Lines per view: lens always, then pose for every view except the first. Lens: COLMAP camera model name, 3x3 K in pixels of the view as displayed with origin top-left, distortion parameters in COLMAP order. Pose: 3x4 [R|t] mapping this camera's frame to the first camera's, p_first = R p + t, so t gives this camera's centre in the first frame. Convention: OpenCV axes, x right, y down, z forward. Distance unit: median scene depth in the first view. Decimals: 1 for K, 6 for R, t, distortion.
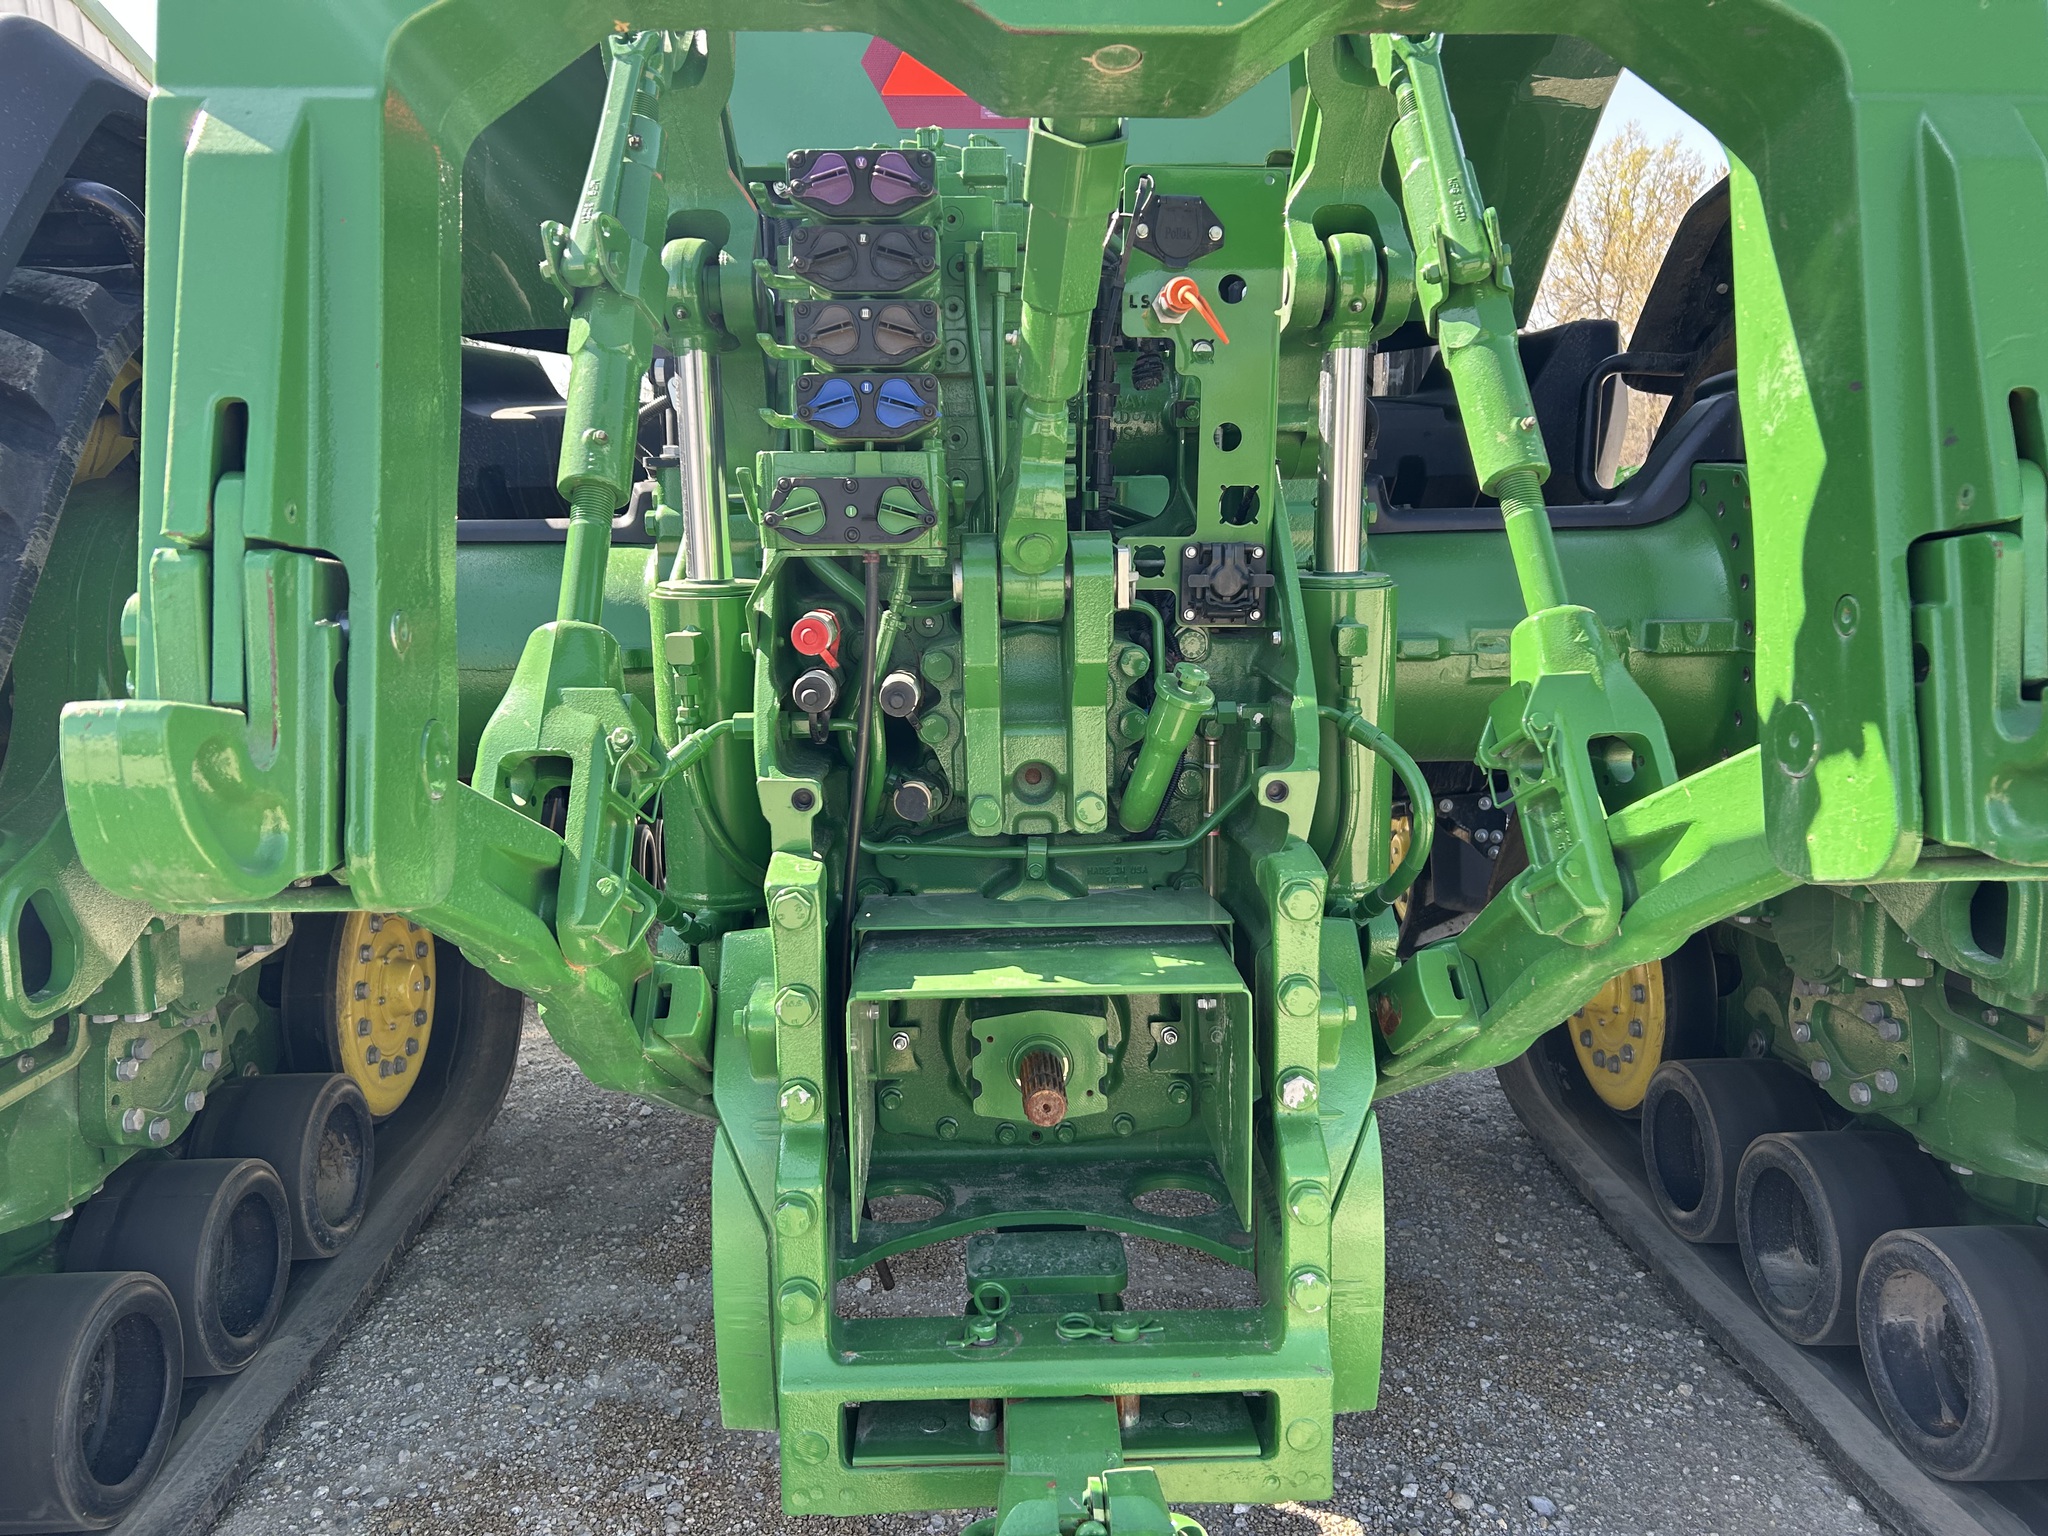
lens RADIAL K [[1536.3, 0, 1024.1], [0, 1536.3, 751.1], [0, 0, 1]] dist [0.064722, -0.071724]
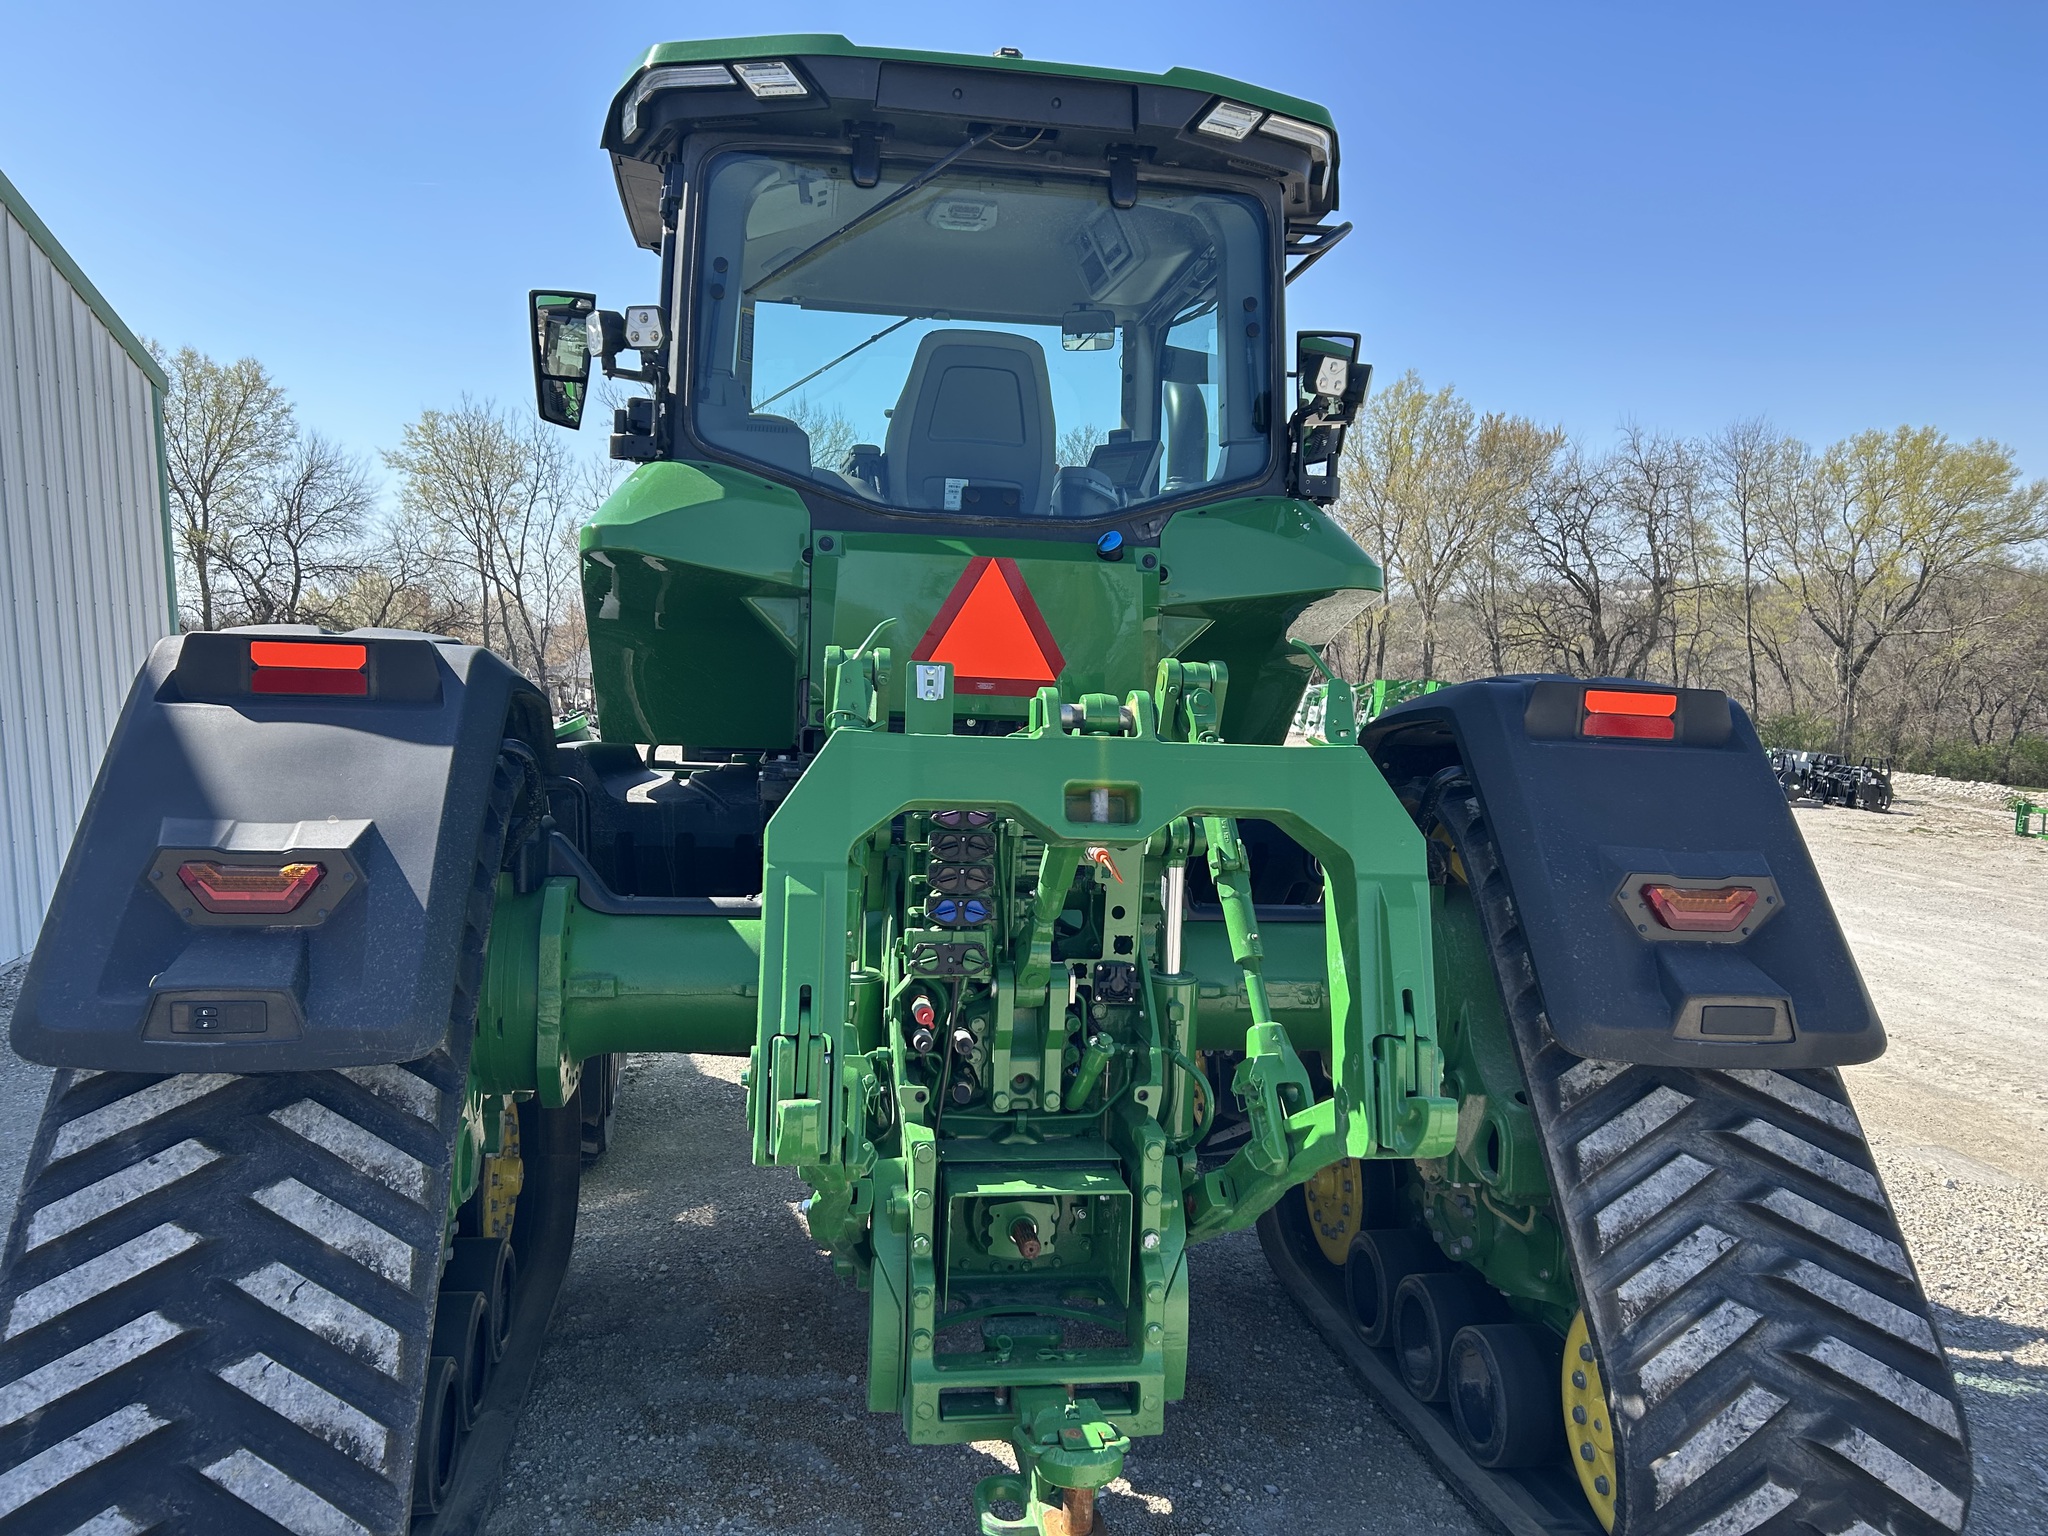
lens RADIAL K [[1536.3, 0, 1016.7], [0, 1536.3, 761.7], [0, 0, 1]] dist [0.064722, -0.071724]
pose [[0.992286, 0.039481, 0.117514, -0.251406], [-0.027430, 0.994359, -0.102457, -0.190458], [-0.120896, 0.098443, 0.987772, -1.024312]]
